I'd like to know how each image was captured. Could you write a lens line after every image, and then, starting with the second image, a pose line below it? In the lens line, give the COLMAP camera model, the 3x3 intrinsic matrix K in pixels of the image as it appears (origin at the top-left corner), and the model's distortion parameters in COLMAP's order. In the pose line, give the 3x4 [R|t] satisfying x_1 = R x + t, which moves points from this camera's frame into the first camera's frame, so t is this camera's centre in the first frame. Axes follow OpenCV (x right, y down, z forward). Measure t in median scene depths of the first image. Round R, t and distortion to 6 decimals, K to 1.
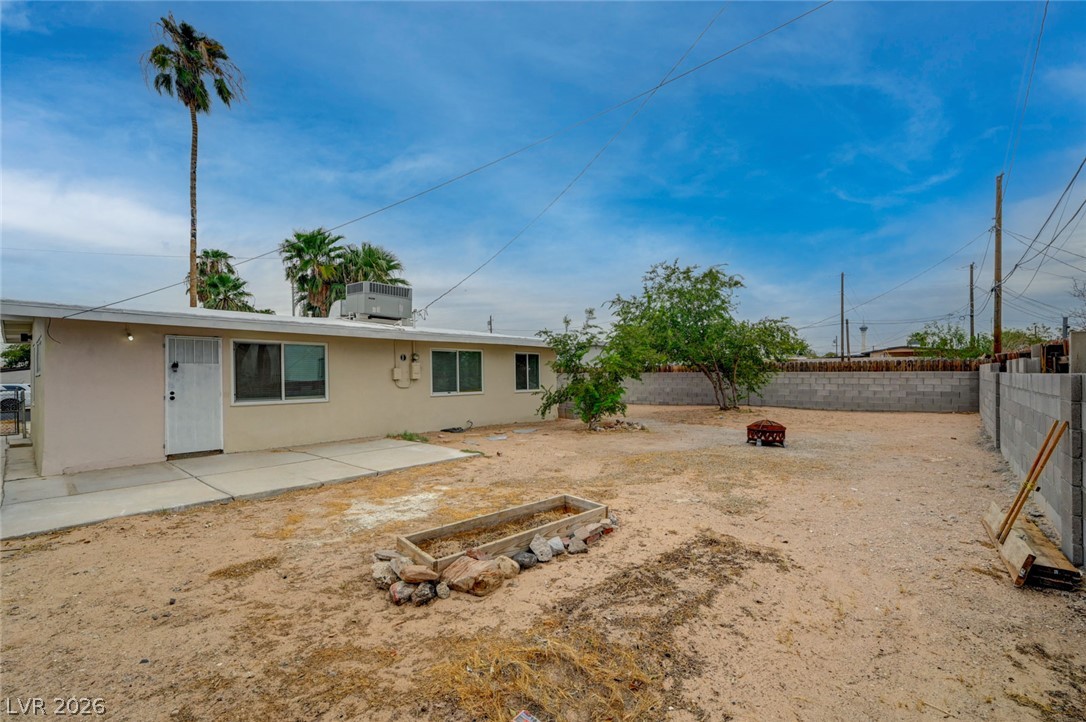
lens RADIAL K [[470.2, 0, 544.2], [0, 470.2, 383.9], [0, 0, 1]] dist [0.000995, 0.000248]
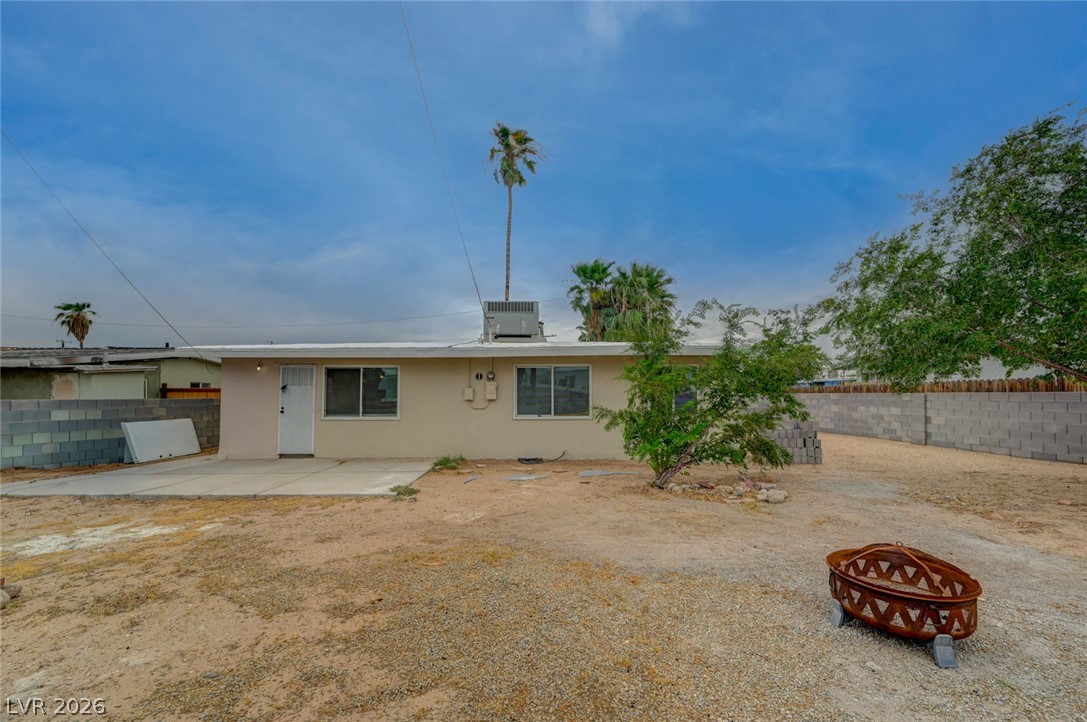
lens RADIAL K [[440.9, 0, 548.6], [0, 440.9, 393.6], [0, 0, 1]] dist [0.005874, 0.000168]
pose [[0.646746, 0.002868, -0.762700, 0.552476], [-0.017261, 0.999792, -0.010877, -0.017628], [0.762510, 0.020199, 0.646661, 0.644207]]
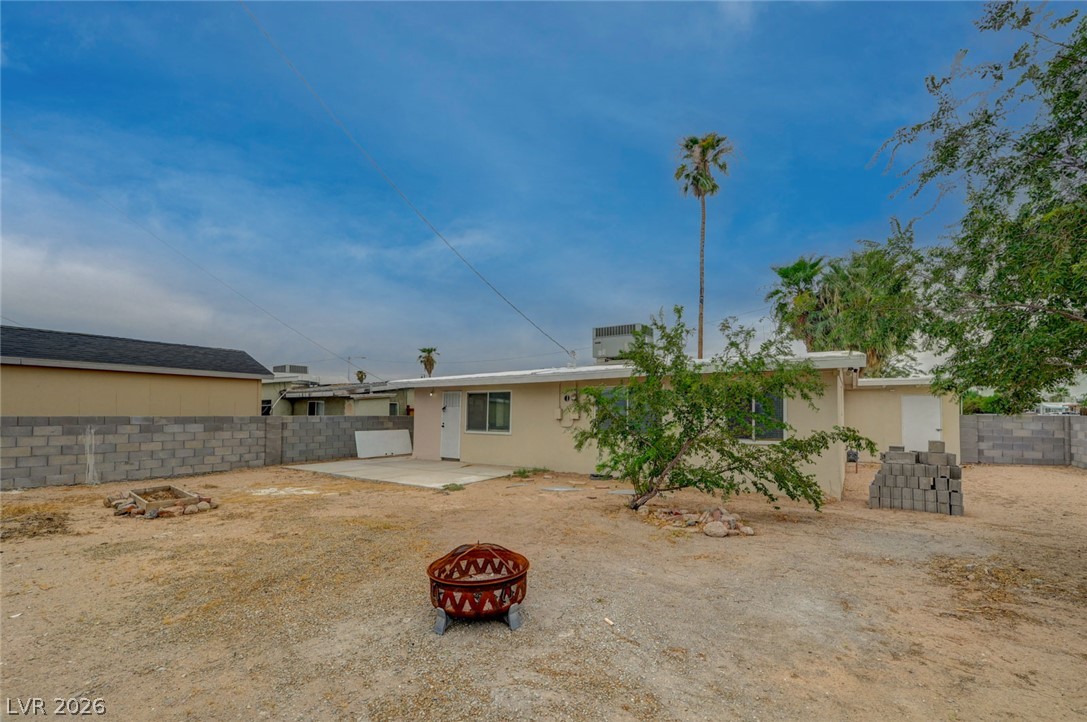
lens RADIAL K [[455.3, 0, 551.9], [0, 455.3, 408.5], [0, 0, 1]] dist [0.002801, 0.000462]
pose [[0.118056, -0.004349, -0.992997, 0.838483], [-0.025009, 0.999660, -0.007351, -0.029623], [0.992692, 0.025702, 0.117907, 1.016933]]
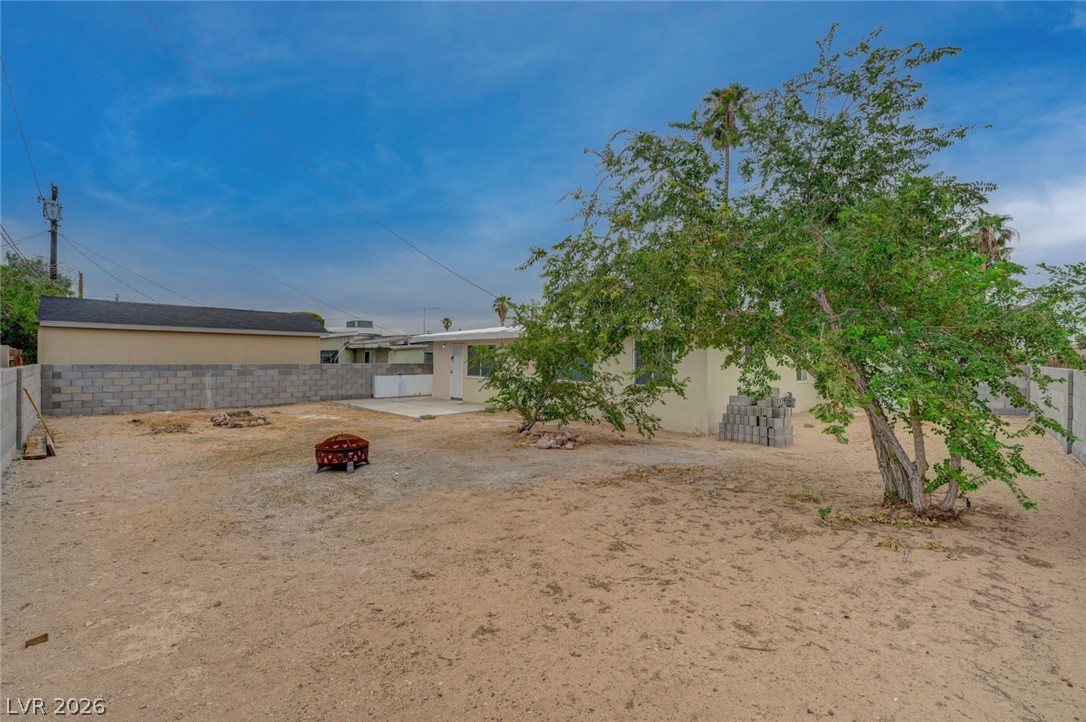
lens RADIAL K [[464.2, 0, 543.0], [0, 464.2, 361.0], [0, 0, 1]] dist [-0.000102, -0.000137]
pose [[-0.086803, 0.011892, -0.996155, 1.160024], [-0.024625, 0.999598, 0.014079, -0.054518], [0.995921, 0.025752, -0.086475, 1.368237]]
